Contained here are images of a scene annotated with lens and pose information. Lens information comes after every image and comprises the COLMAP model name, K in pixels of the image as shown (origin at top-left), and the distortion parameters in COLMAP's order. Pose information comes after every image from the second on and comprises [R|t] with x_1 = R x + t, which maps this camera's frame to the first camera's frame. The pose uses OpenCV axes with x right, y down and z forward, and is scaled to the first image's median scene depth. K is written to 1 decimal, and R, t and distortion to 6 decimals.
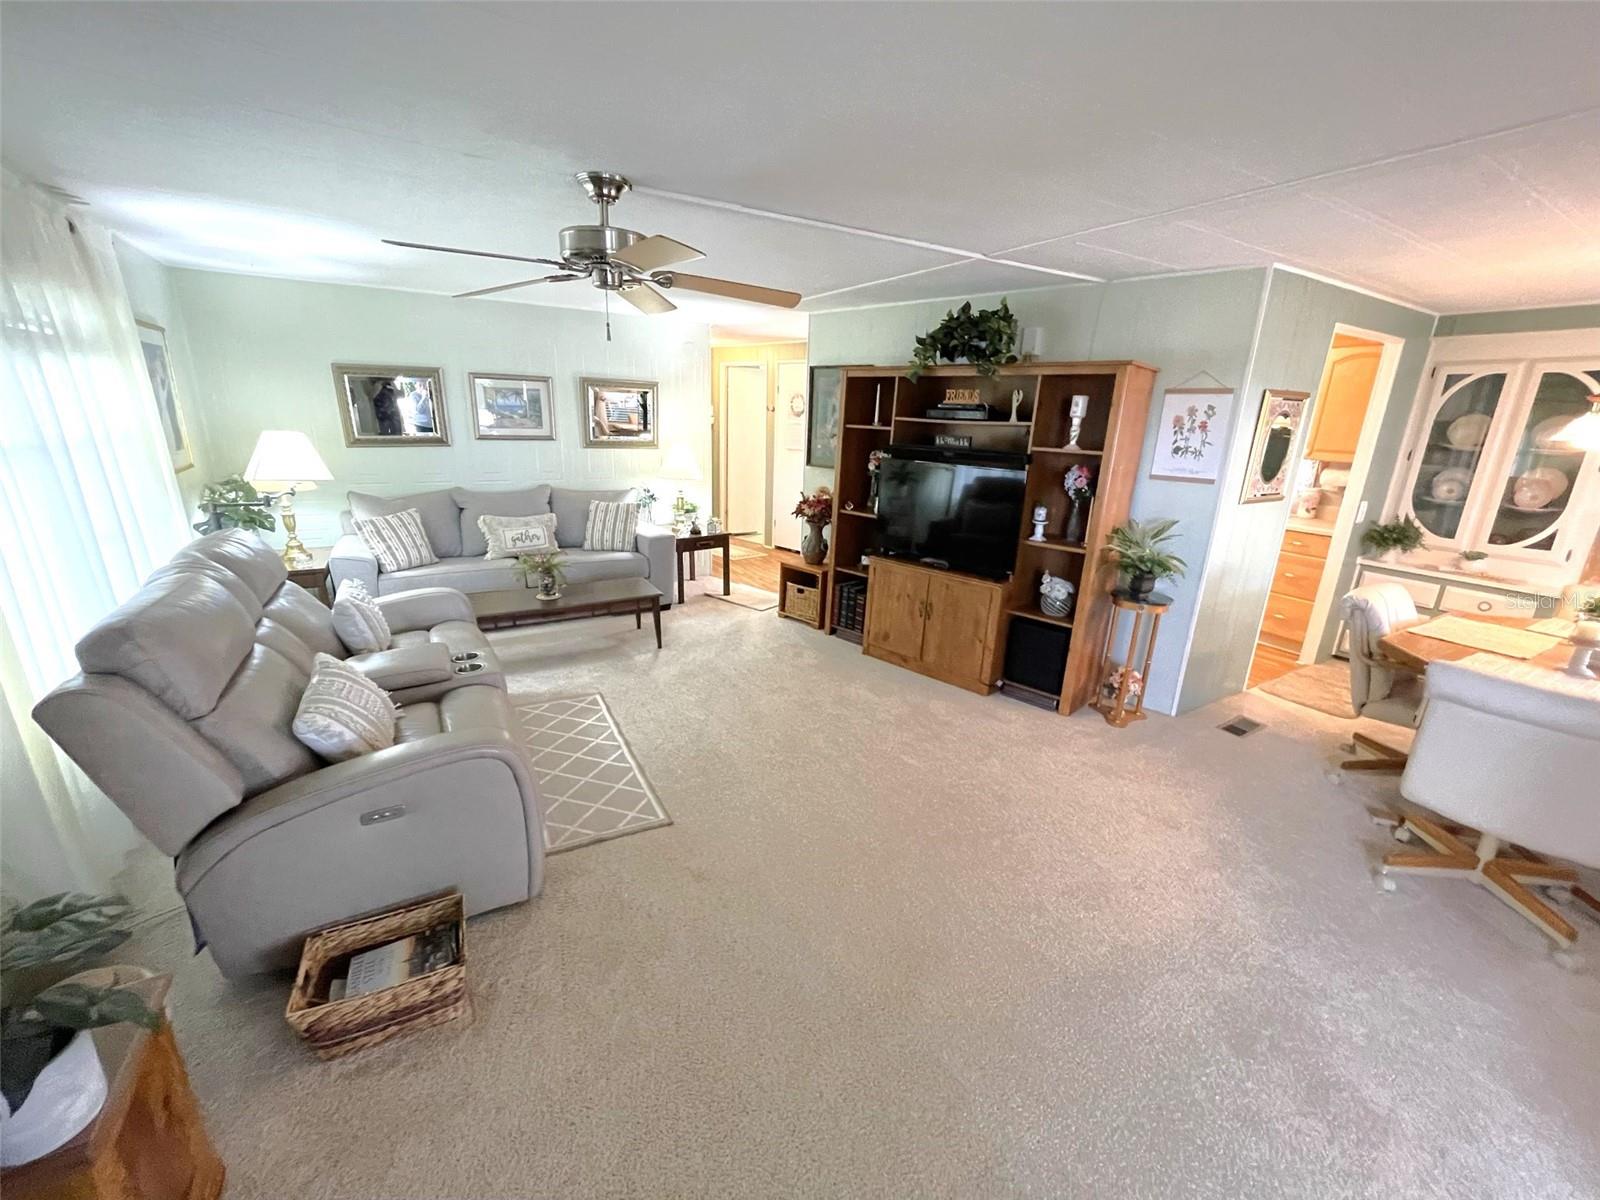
lens RADIAL K [[640.7, 0, 800.0], [0, 640.7, 600.0], [0, 0, 1]] dist [-0.001438, 0.000272]
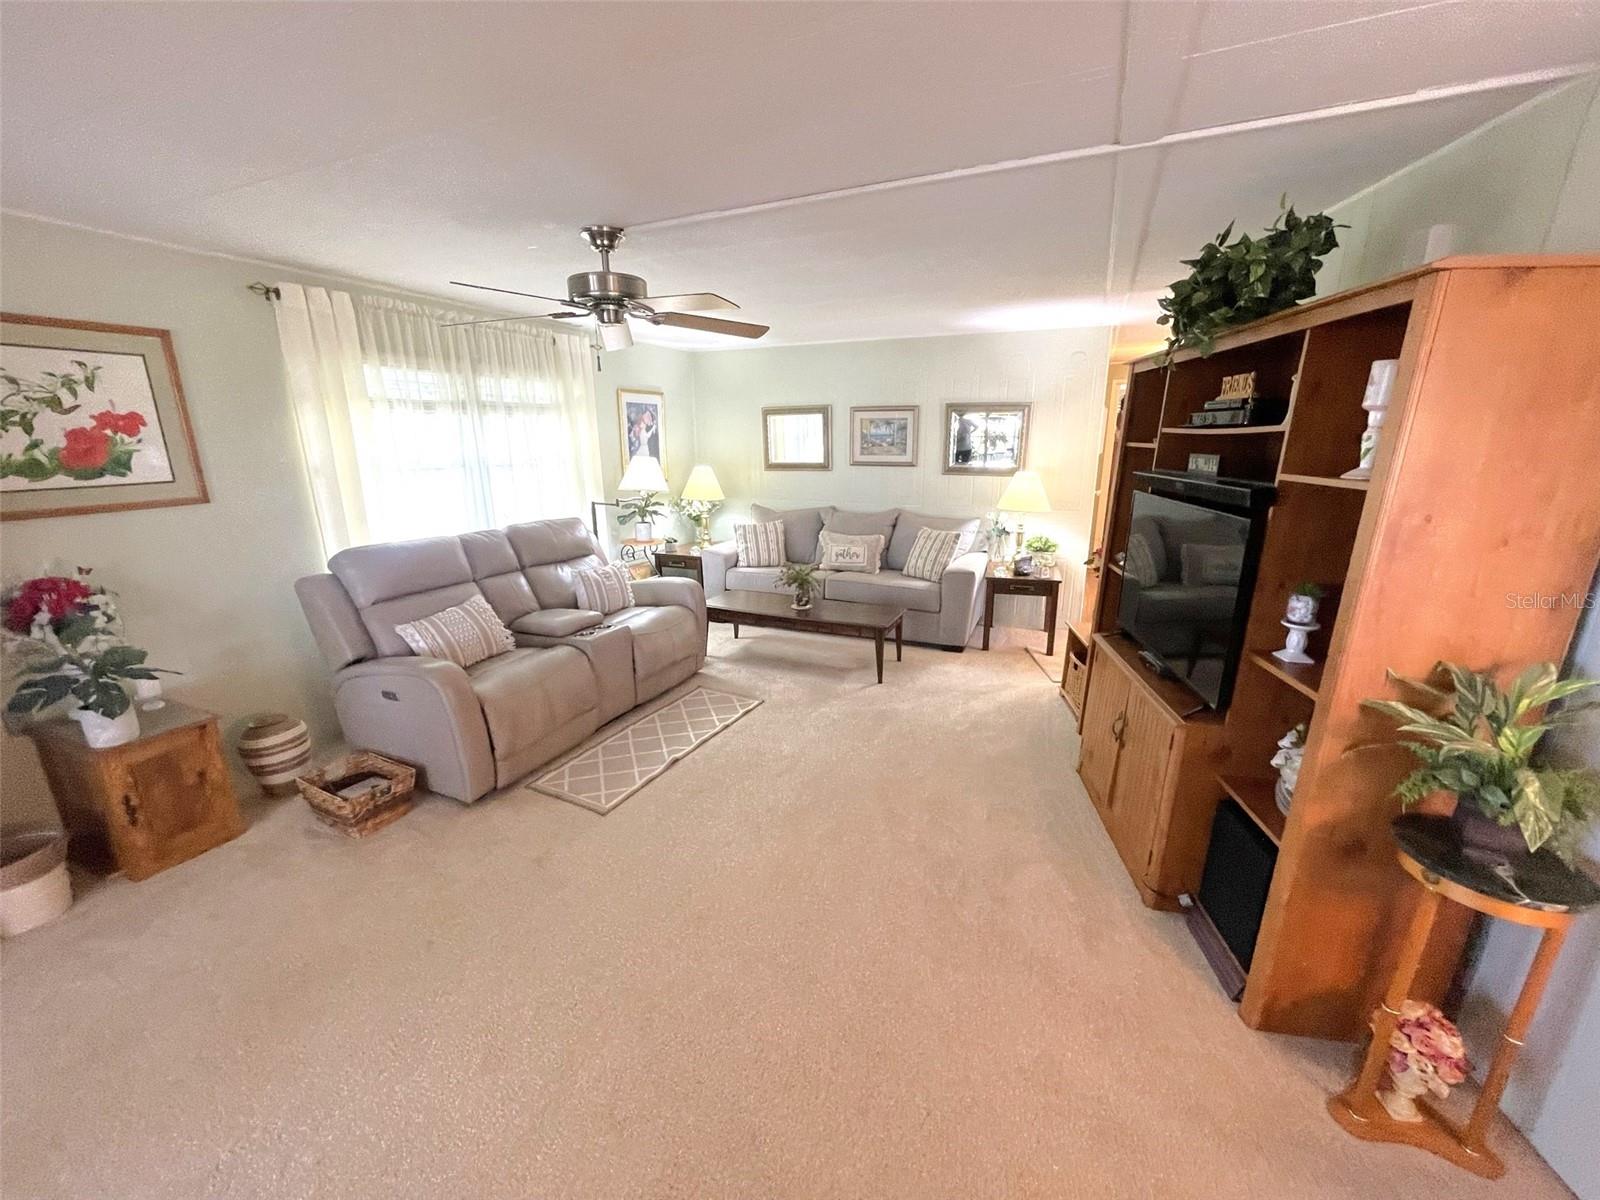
lens RADIAL K [[640.7, 0, 800.0], [0, 640.7, 600.0], [0, 0, 1]] dist [-0.001438, 0.000272]
pose [[0.578839, 0.167557, -0.798041, 0.433985], [-0.206782, 0.976834, 0.055113, -0.070073], [0.788788, 0.133119, 0.600077, 0.318074]]
